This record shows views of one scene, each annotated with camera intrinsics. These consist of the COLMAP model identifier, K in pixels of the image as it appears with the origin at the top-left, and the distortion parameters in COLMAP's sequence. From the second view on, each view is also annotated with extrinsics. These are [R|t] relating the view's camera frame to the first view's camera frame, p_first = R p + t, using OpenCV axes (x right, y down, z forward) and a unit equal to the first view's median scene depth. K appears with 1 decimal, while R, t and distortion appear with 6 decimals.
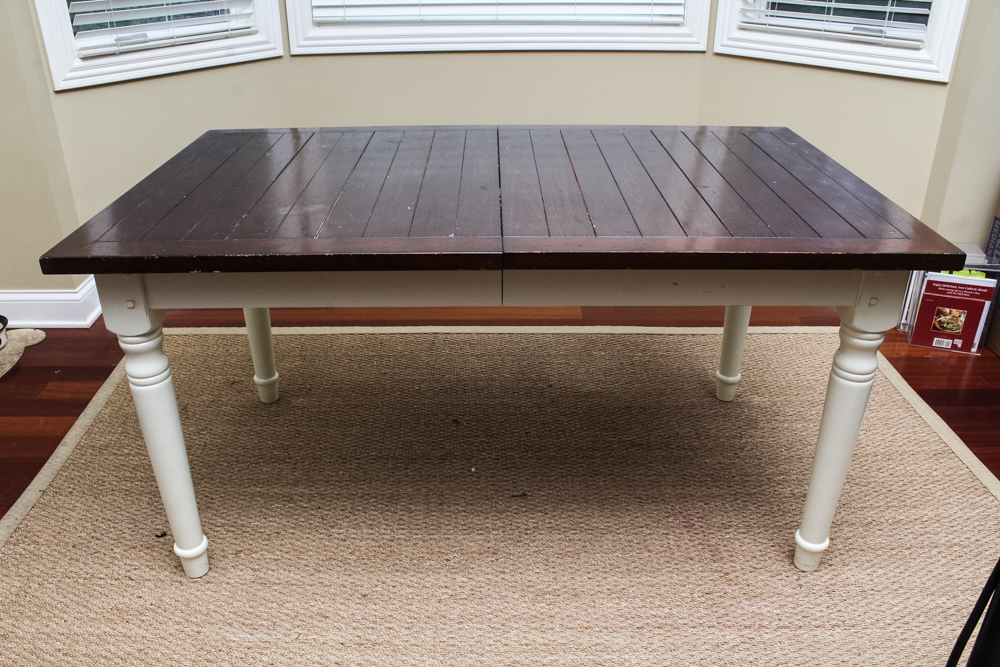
lens RADIAL K [[824.3, 0, 500.0], [0, 824.3, 333.5], [0, 0, 1]] dist [-0.176824, 0.151578]
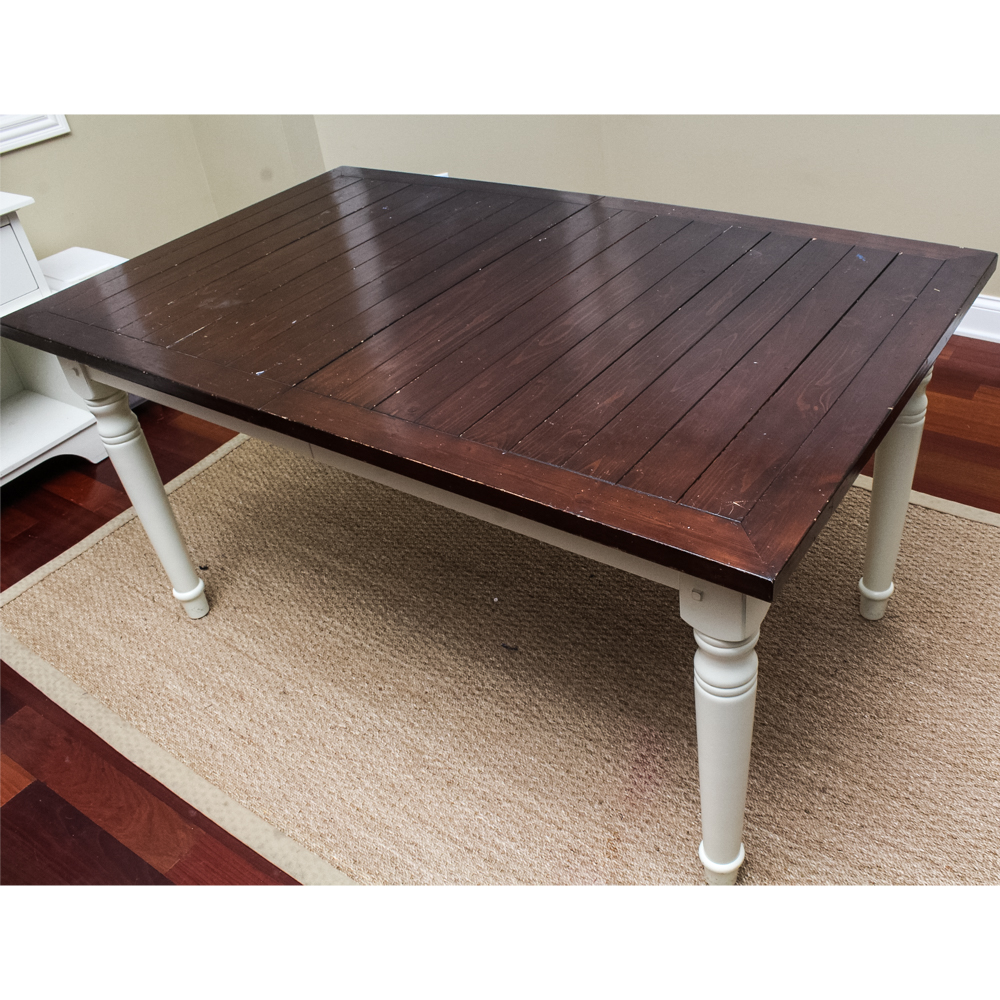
lens RADIAL K [[948.2, 0, 561.1], [0, 948.2, 504.6], [0, 0, 1]] dist [-0.172705, 0.118585]
pose [[0.824150, 0.277279, -0.493855, 0.526476], [-0.174978, 0.953960, 0.243603, -0.201227], [0.538665, -0.114352, 0.834724, 0.218212]]
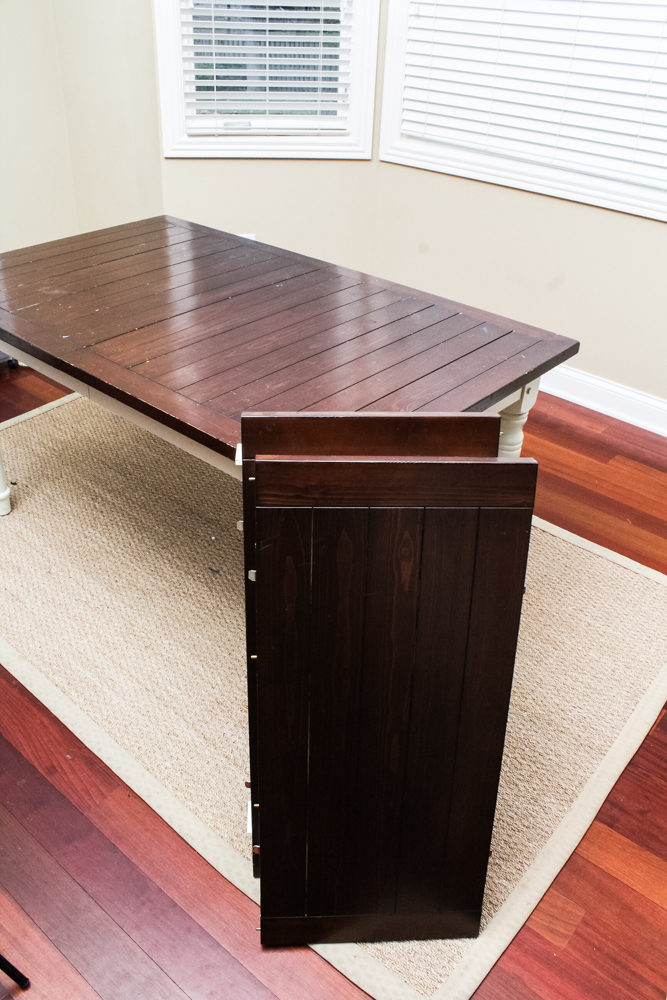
lens RADIAL K [[824.3, 0, 333.5], [0, 824.3, 500.0], [0, 0, 1]] dist [-0.176824, 0.151578]
pose [[0.755430, 0.392118, -0.524946, 0.758372], [-0.334179, 0.919703, 0.206083, -0.206321], [0.563604, 0.019744, 0.825809, 0.106024]]
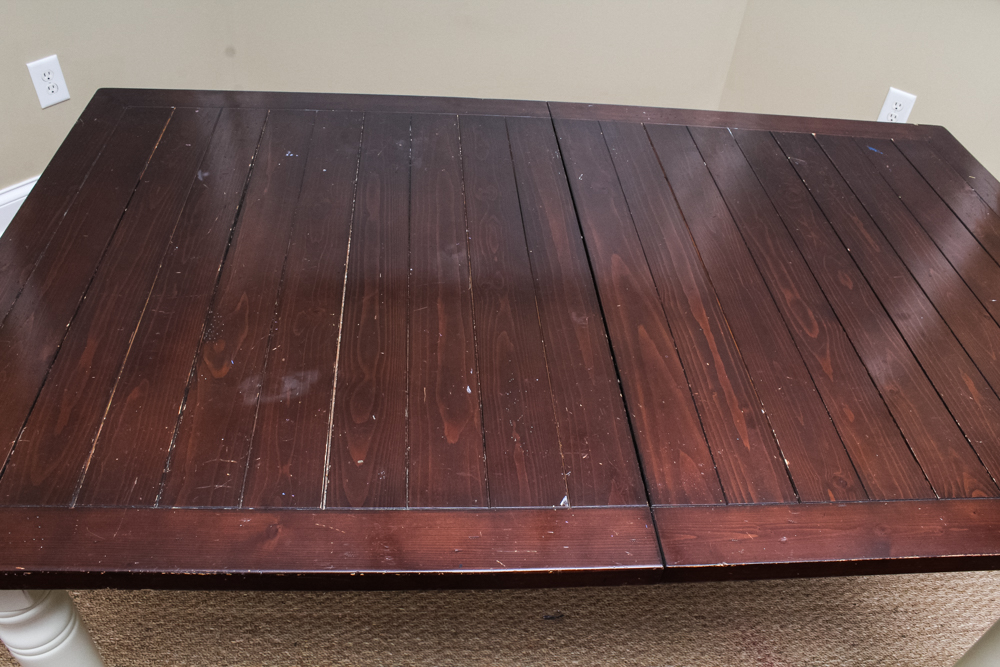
lens RADIAL K [[824.3, 0, 500.0], [0, 824.3, 333.5], [0, 0, 1]] dist [-0.176824, 0.151578]
pose [[0.994183, 0.019980, 0.105833, -0.116934], [-0.047000, 0.964623, 0.259408, -0.265763], [-0.096906, -0.262873, 0.959951, 0.339257]]
